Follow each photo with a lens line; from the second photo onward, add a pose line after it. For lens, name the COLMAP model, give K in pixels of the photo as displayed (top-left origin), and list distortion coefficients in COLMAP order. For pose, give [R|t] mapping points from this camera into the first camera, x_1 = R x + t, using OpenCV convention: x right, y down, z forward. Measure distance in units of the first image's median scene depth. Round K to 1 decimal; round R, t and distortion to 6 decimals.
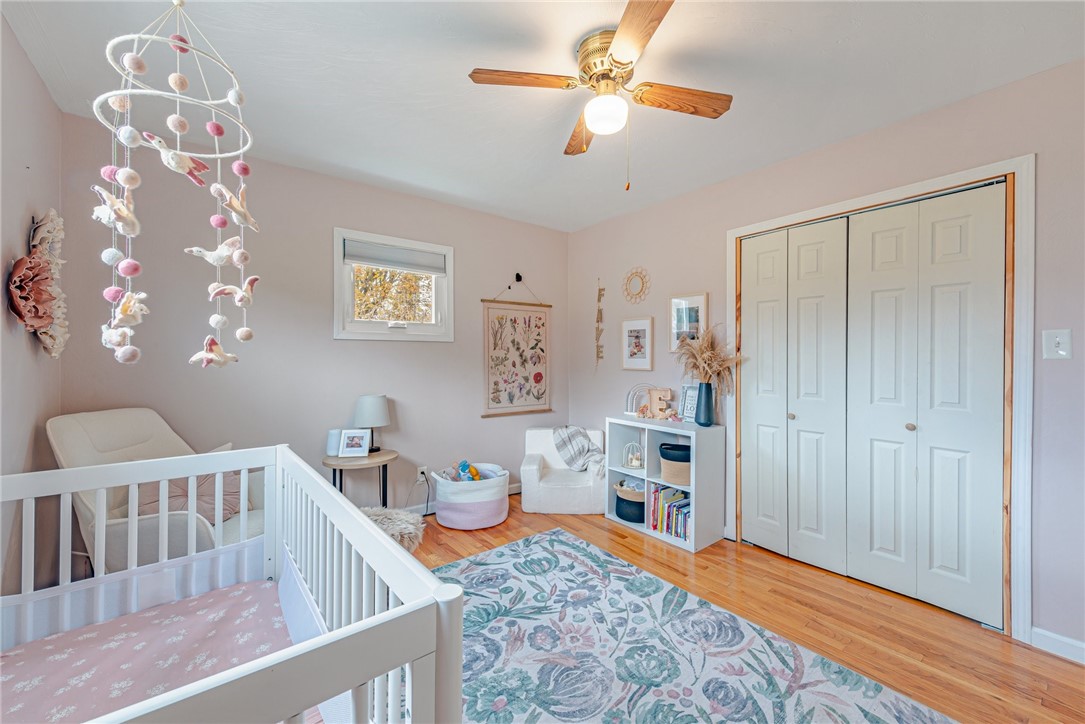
lens RADIAL K [[431.0, 0, 549.6], [0, 431.0, 355.0], [0, 0, 1]] dist [0.009412, -0.003314]
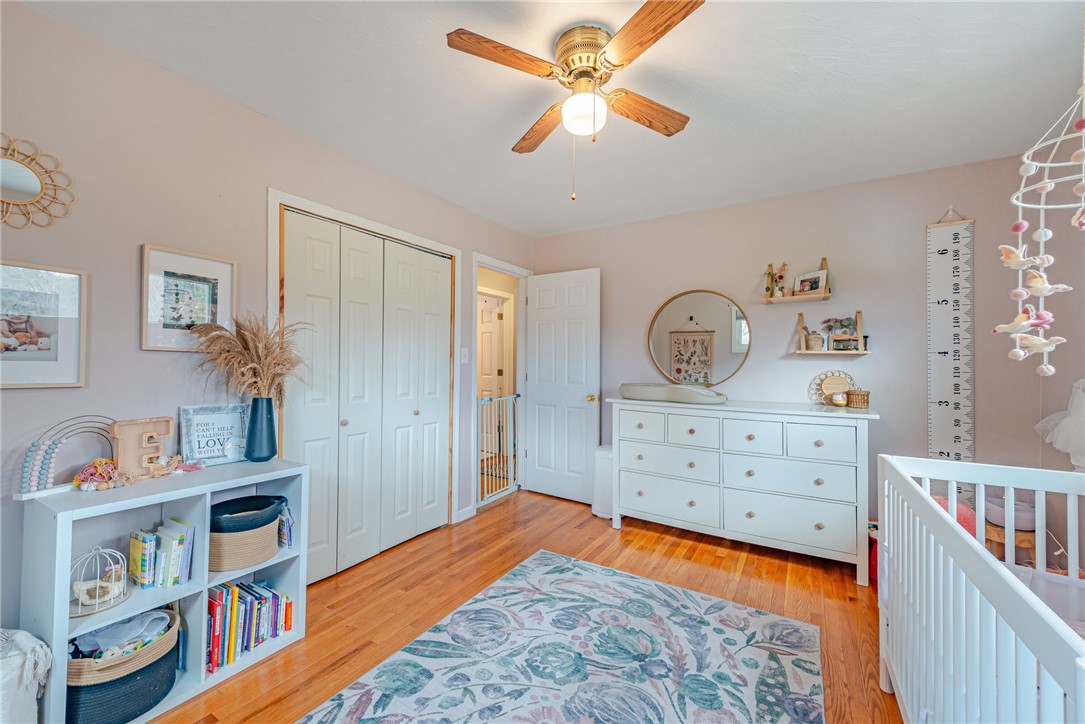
lens RADIAL K [[431.0, 0, 531.0], [0, 431.0, 357.3], [0, 0, 1]] dist [0.009412, -0.003314]
pose [[-0.324902, 0.007030, 0.945722, -0.520722], [-0.013011, 0.999845, -0.011902, 0.003369], [-0.945658, -0.016171, -0.324760, 0.998172]]
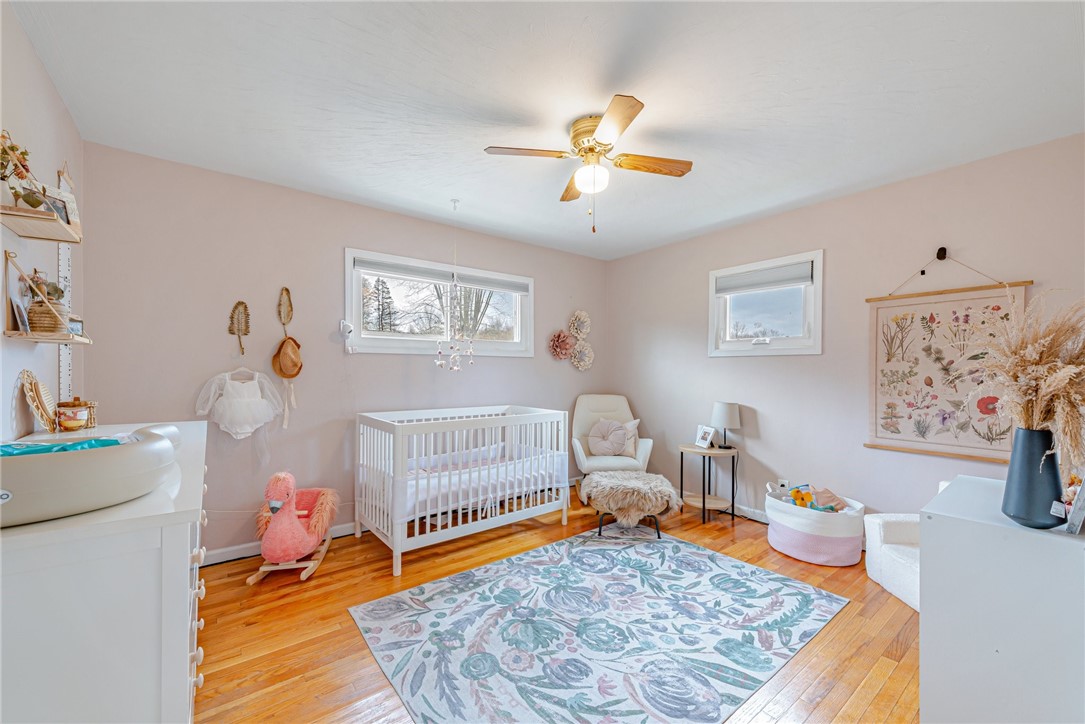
lens RADIAL K [[431.0, 0, 538.7], [0, 431.0, 370.6], [0, 0, 1]] dist [0.009412, -0.003314]
pose [[-0.003780, 0.005521, -0.999978, 0.982104], [-0.003880, 0.999977, 0.005535, 0.002950], [0.999985, 0.003900, -0.003758, 0.593620]]
